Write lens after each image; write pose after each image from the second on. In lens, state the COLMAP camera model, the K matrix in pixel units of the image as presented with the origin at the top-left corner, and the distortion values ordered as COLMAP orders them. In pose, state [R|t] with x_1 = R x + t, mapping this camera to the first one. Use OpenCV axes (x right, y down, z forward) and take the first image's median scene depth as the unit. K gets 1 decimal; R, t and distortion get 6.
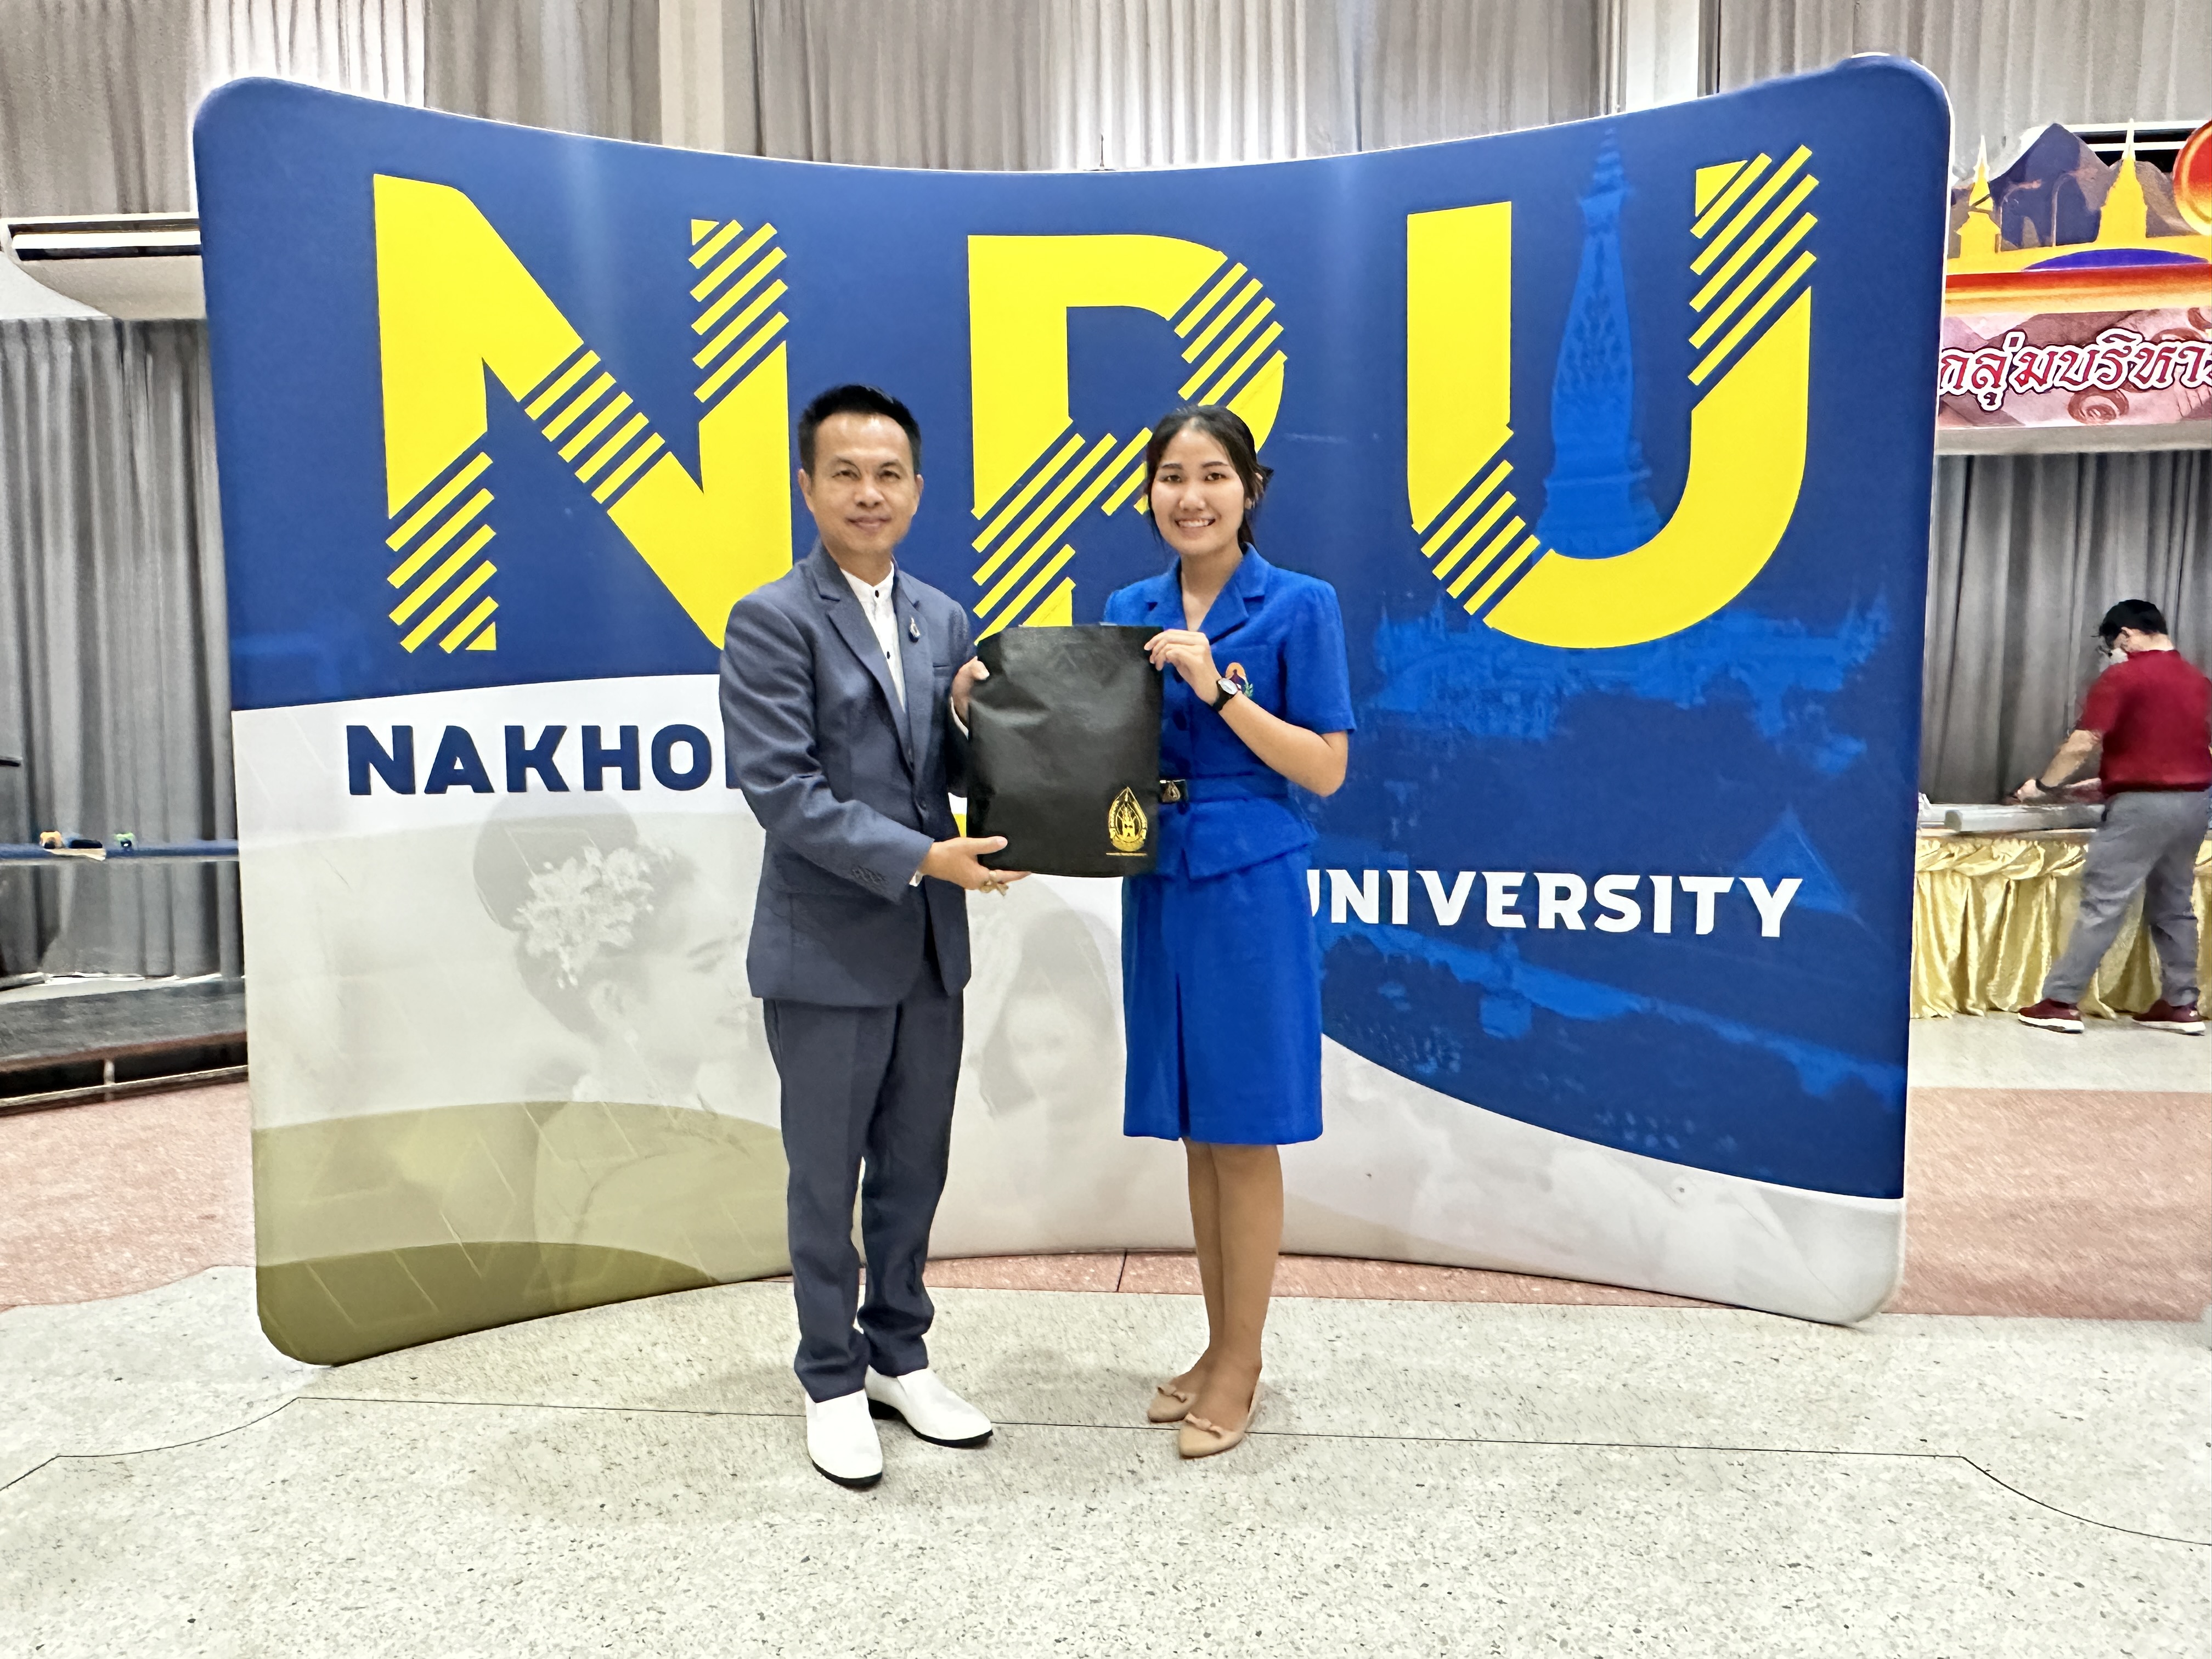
lens RADIAL K [[1516.1, 0, 1097.6], [0, 1516.1, 845.8], [0, 0, 1]] dist [-0.011694, 0.010333]
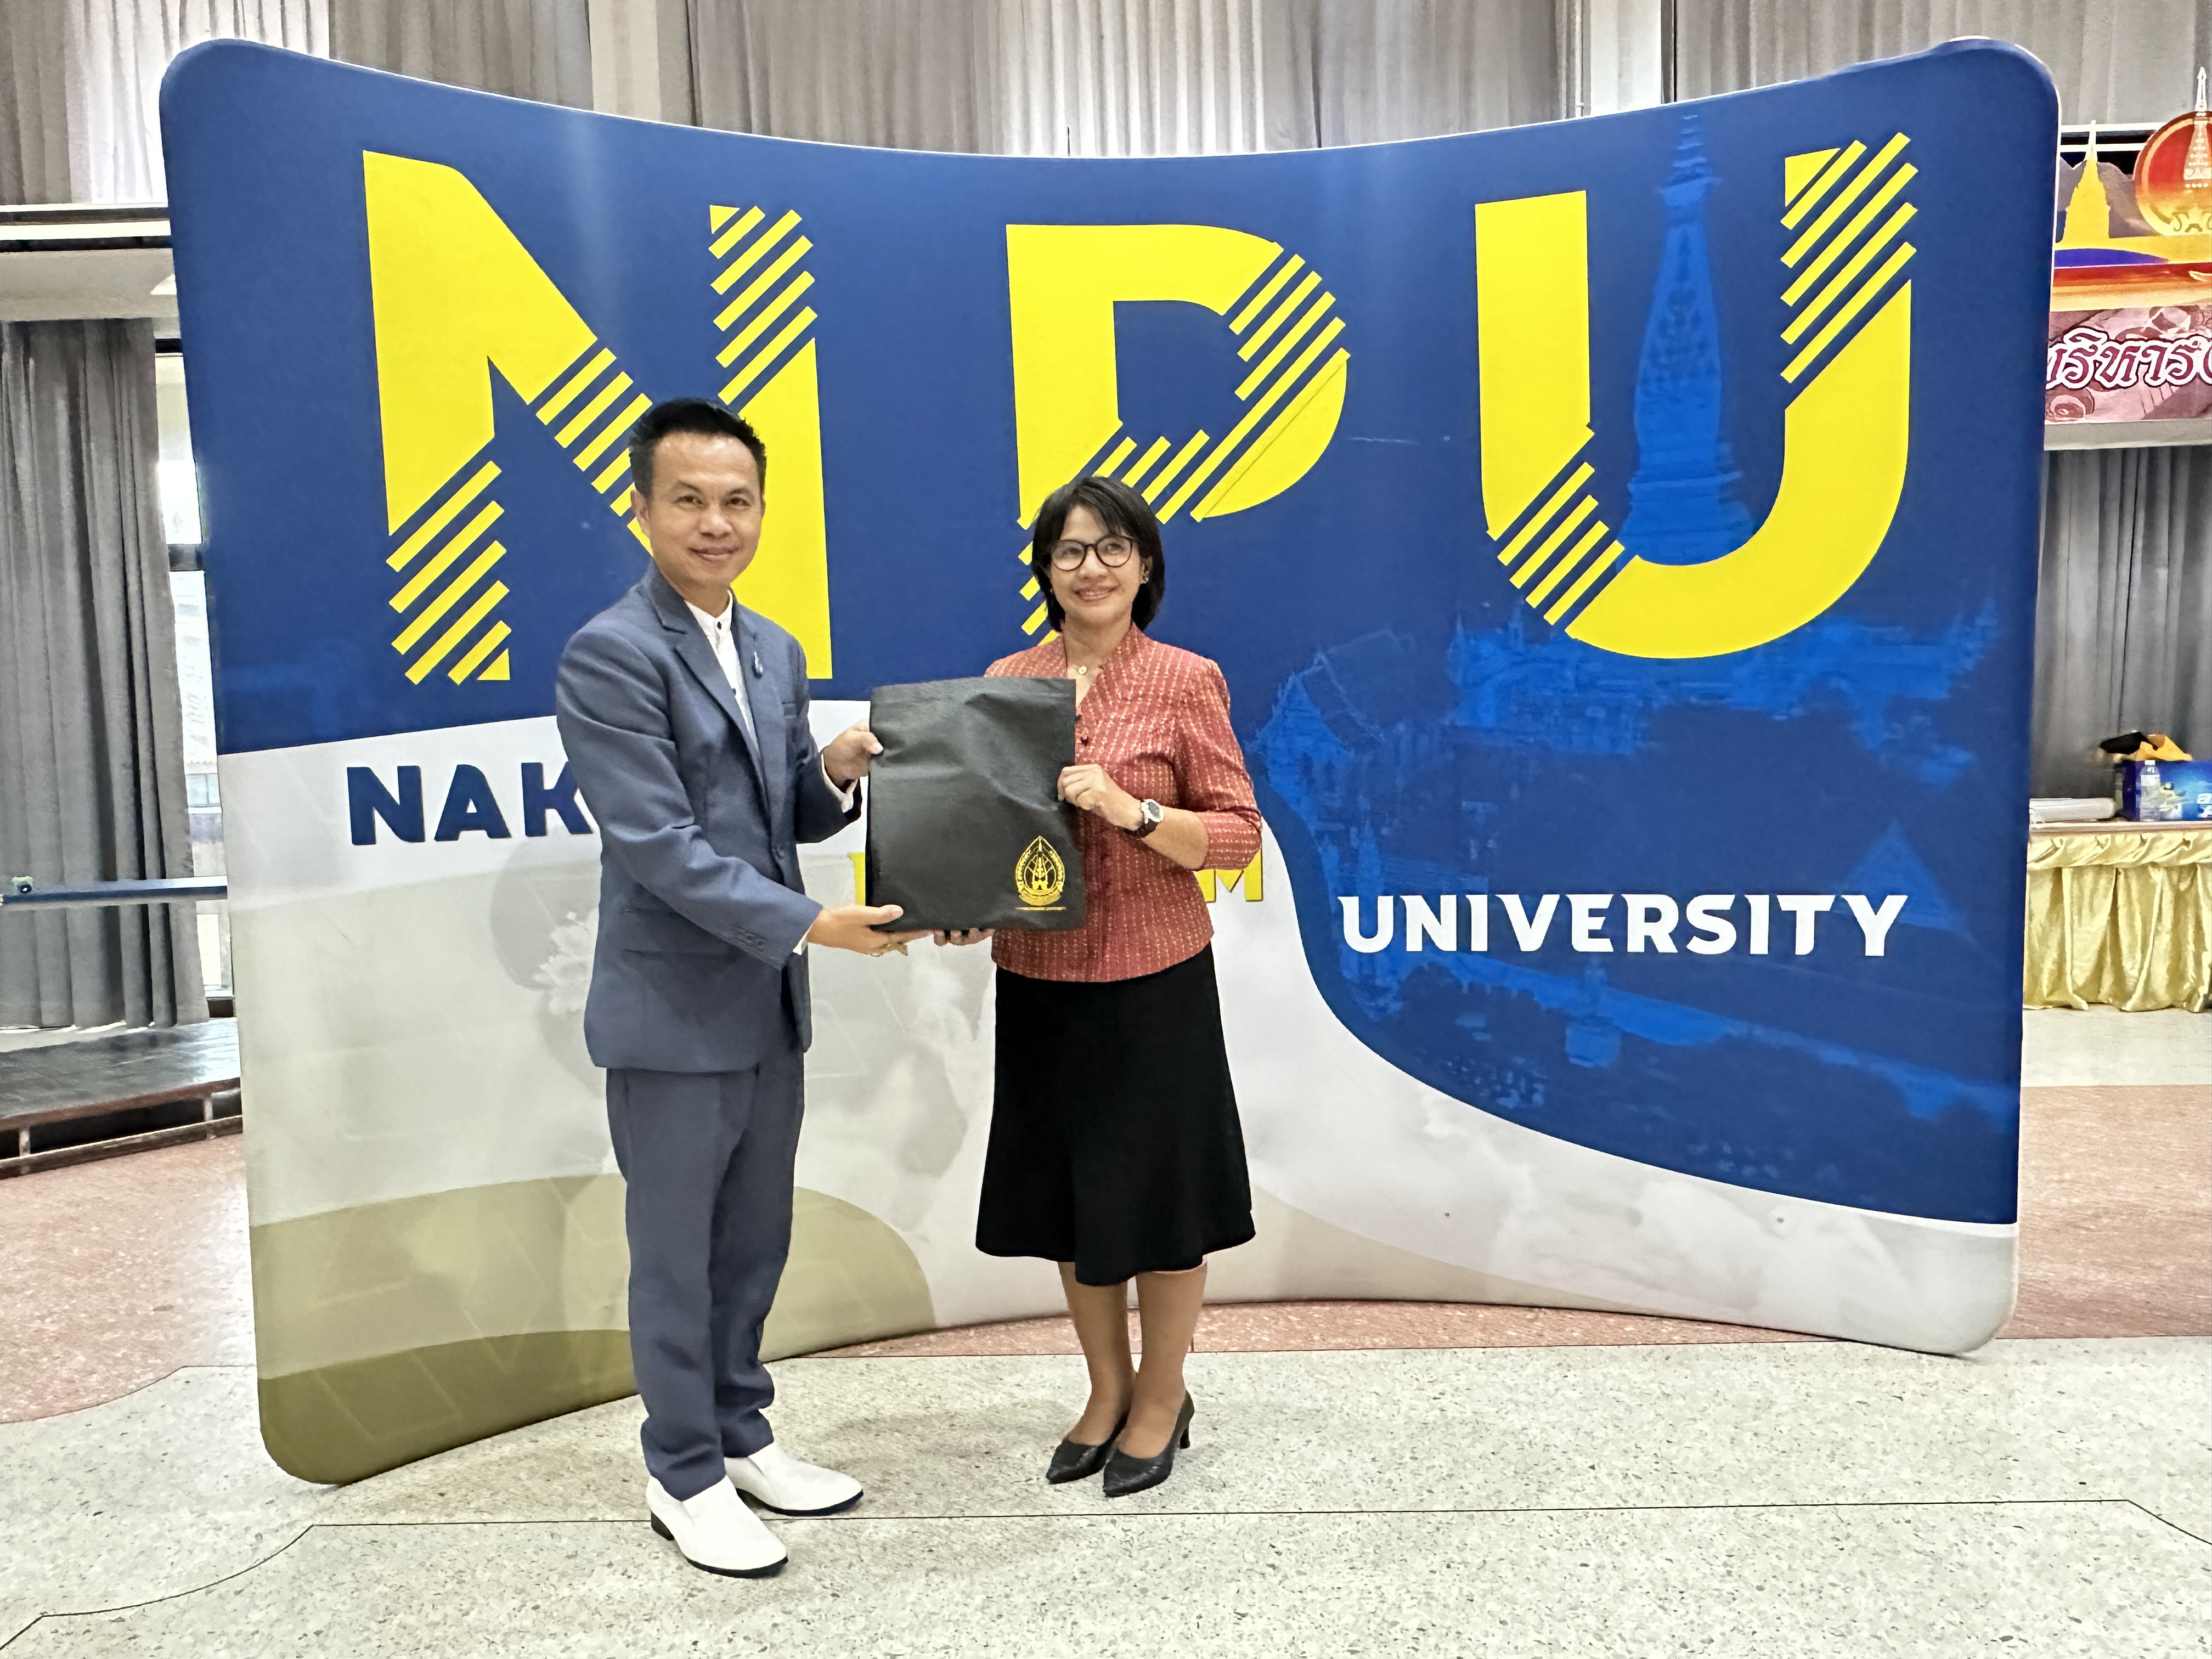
lens RADIAL K [[1516.1, 0, 1097.6], [0, 1516.1, 845.8], [0, 0, 1]] dist [-0.011694, 0.010333]
pose [[0.997325, -0.024042, 0.069023, -0.113420], [0.024223, 0.999705, -0.001796, -0.020153], [-0.068959, 0.003463, 0.997613, 0.075793]]
